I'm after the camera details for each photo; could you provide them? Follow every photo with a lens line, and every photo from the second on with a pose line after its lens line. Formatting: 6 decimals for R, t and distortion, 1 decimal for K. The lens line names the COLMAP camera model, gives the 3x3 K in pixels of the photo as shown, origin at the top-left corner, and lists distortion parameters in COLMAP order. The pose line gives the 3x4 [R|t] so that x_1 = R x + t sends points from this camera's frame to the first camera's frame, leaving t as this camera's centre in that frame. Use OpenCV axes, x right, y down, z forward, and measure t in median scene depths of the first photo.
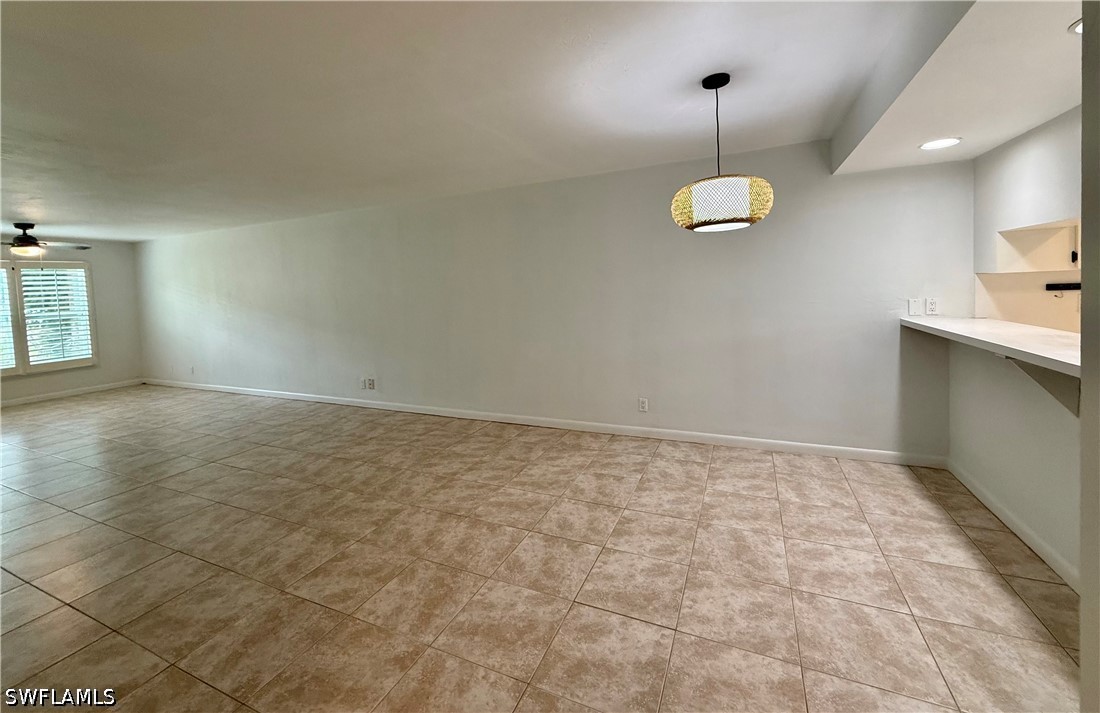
lens RADIAL K [[436.6, 0, 545.5], [0, 436.6, 299.0], [0, 0, 1]] dist [-0.000914, 0.000590]
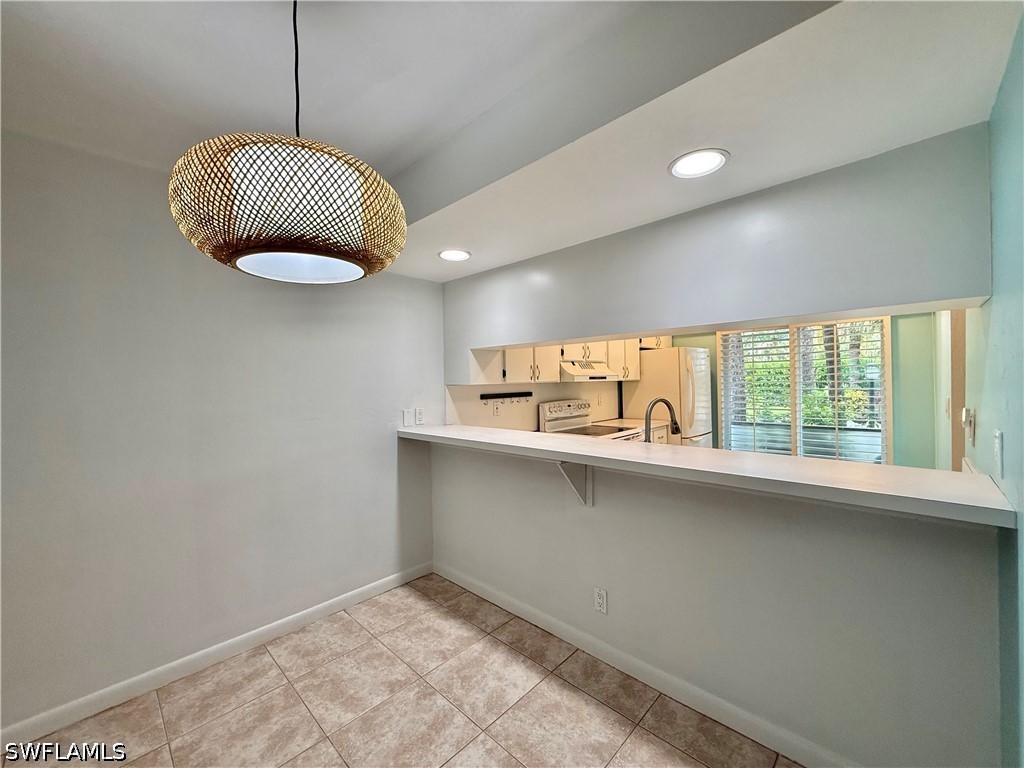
lens RADIAL K [[407.2, 0, 511.9], [0, 407.2, 385.9], [0, 0, 1]] dist [0.001804, -0.000028]
pose [[0.329592, 0.021465, 0.943879, 0.054288], [0.035767, 0.998740, -0.035202, -0.014039], [-0.943446, 0.045362, 0.328409, 0.506432]]
